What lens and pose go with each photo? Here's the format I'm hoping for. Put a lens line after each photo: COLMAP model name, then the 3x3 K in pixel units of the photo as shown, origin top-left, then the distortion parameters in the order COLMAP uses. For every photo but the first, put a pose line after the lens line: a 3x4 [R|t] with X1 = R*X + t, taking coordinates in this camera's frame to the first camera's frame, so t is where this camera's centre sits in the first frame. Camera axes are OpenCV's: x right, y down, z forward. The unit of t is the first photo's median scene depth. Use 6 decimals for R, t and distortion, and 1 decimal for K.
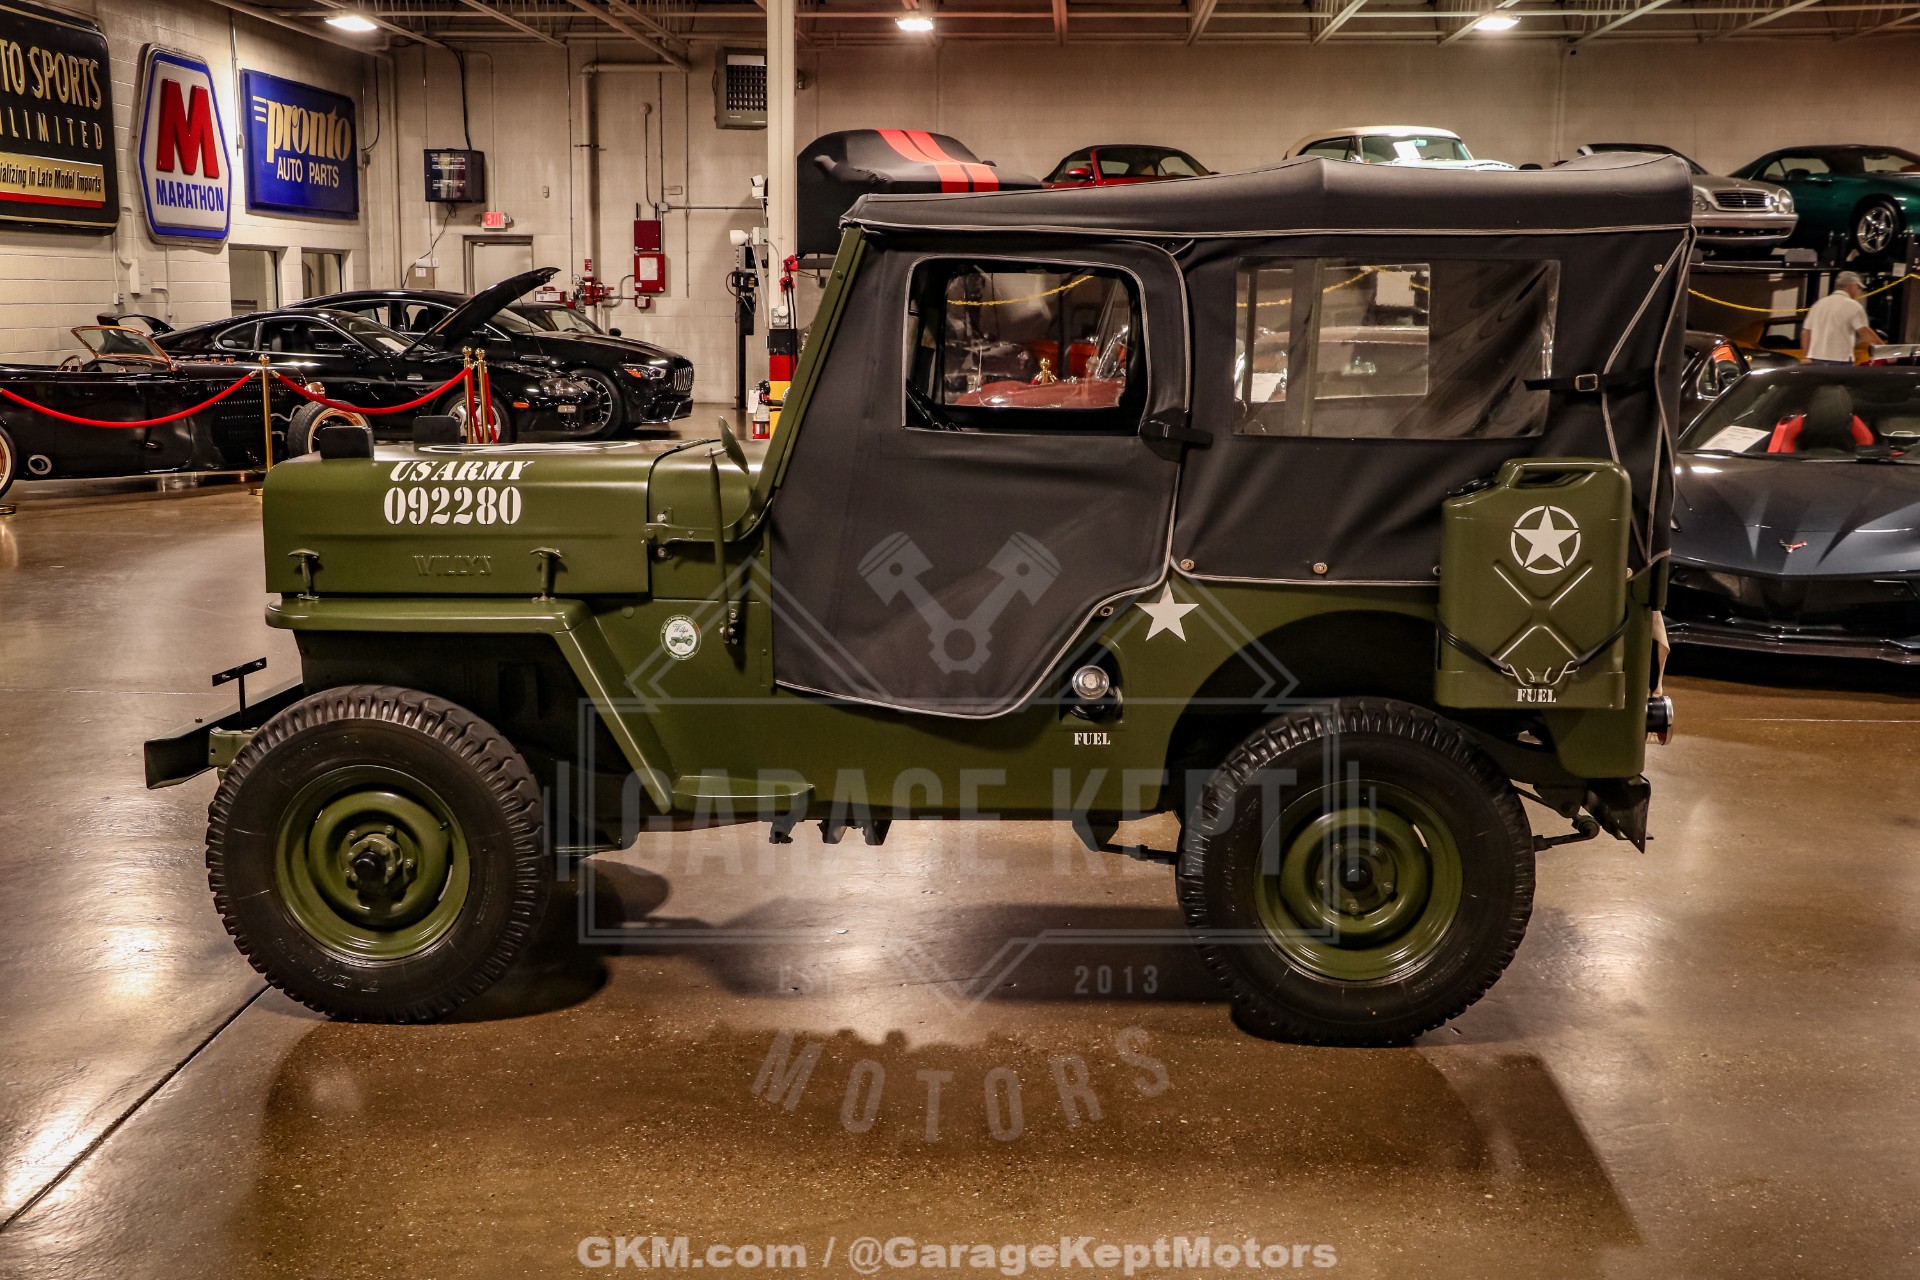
lens RADIAL K [[2172.2, 0, 960.0], [0, 2172.2, 640.0], [0, 0, 1]] dist [0.016059, 0.038691]
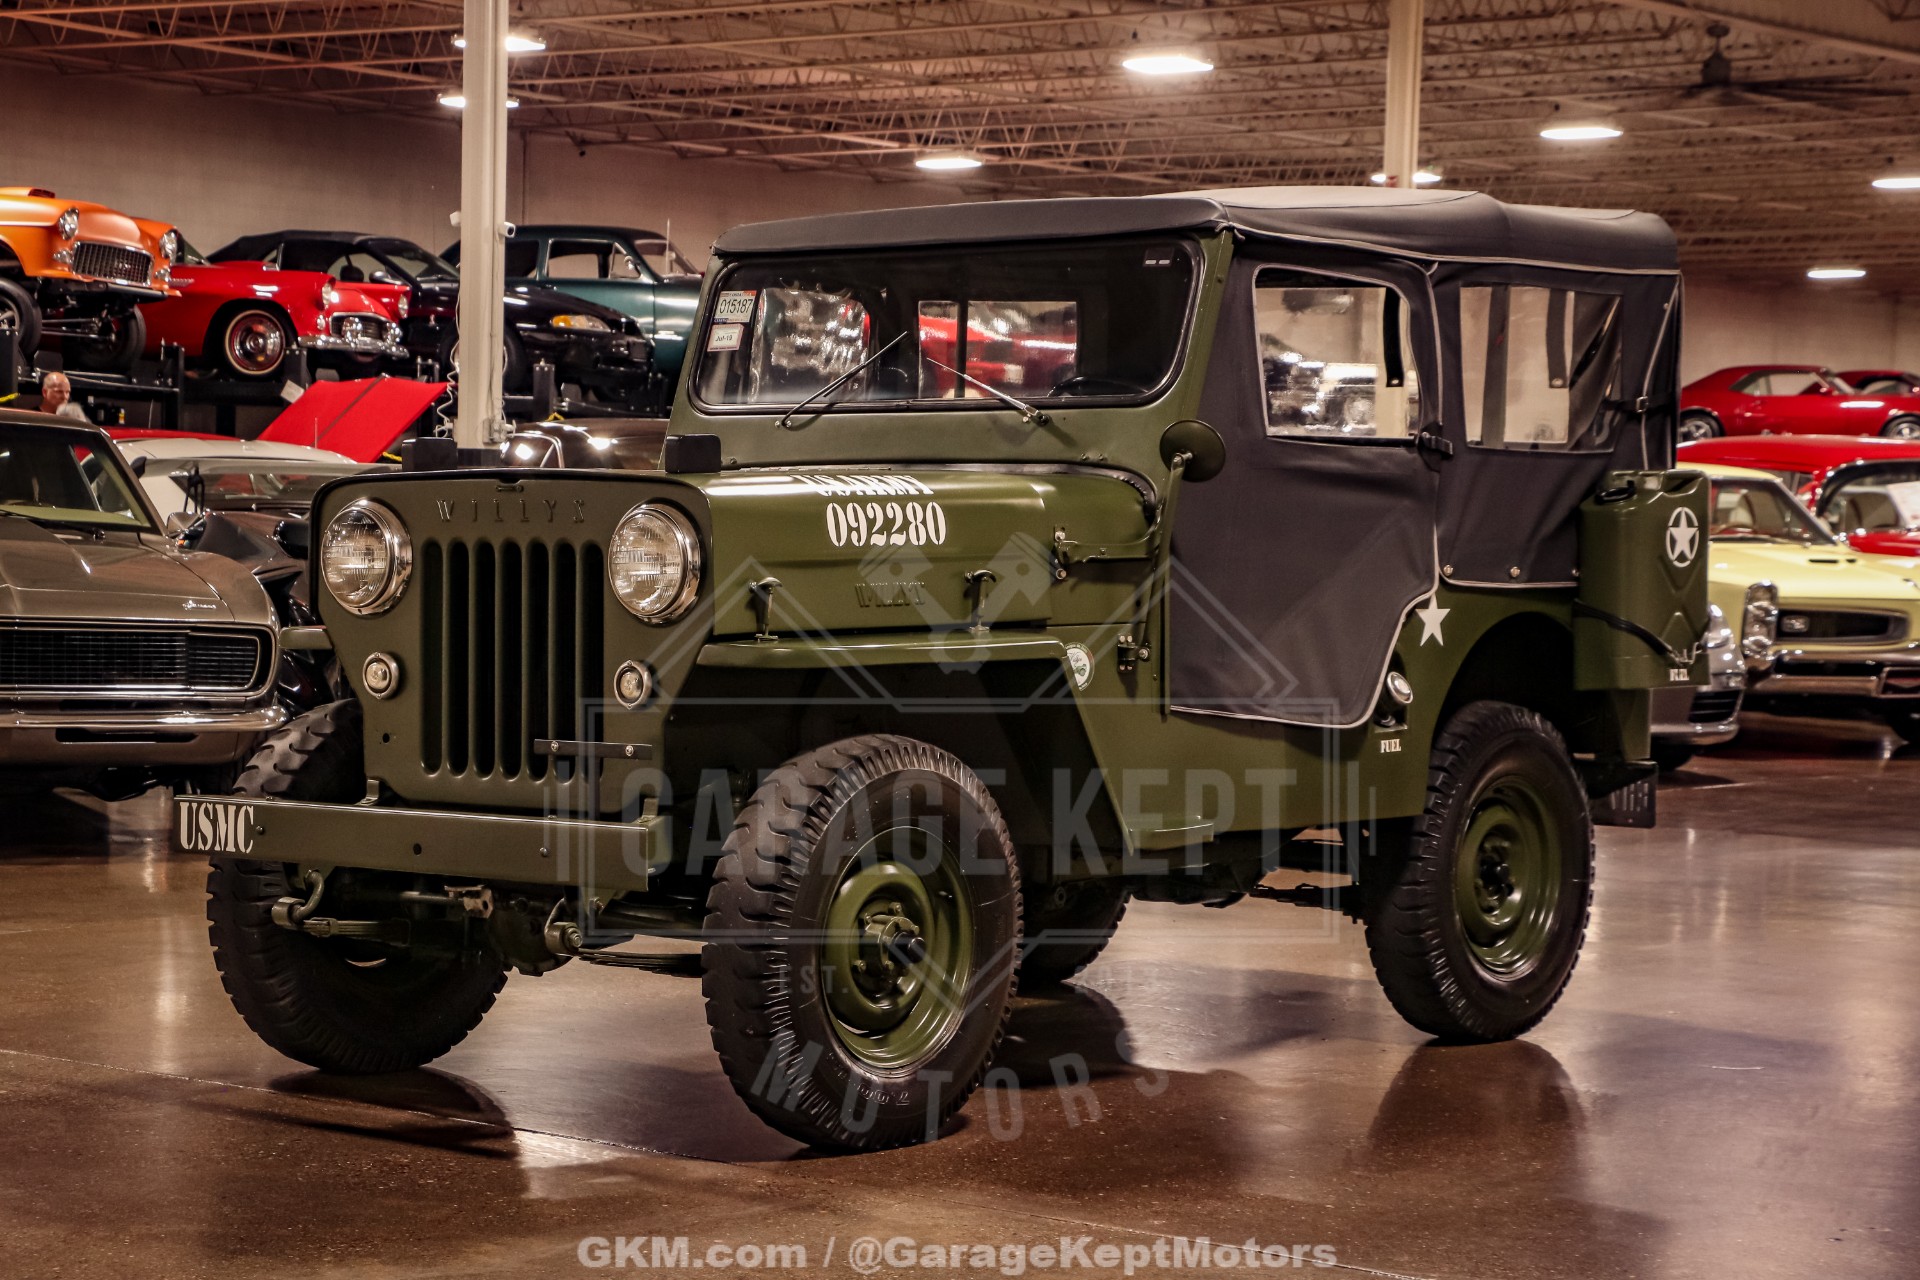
lens RADIAL K [[3959.3, 0, 958.1], [0, 3959.3, 713.9], [0, 0, 1]] dist [0.284139, 0.706769]
pose [[0.574874, -0.035179, 0.817485, -1.514931], [0.110262, 0.993293, -0.034794, 0.070420], [-0.810779, 0.110139, 0.574898, 0.094601]]
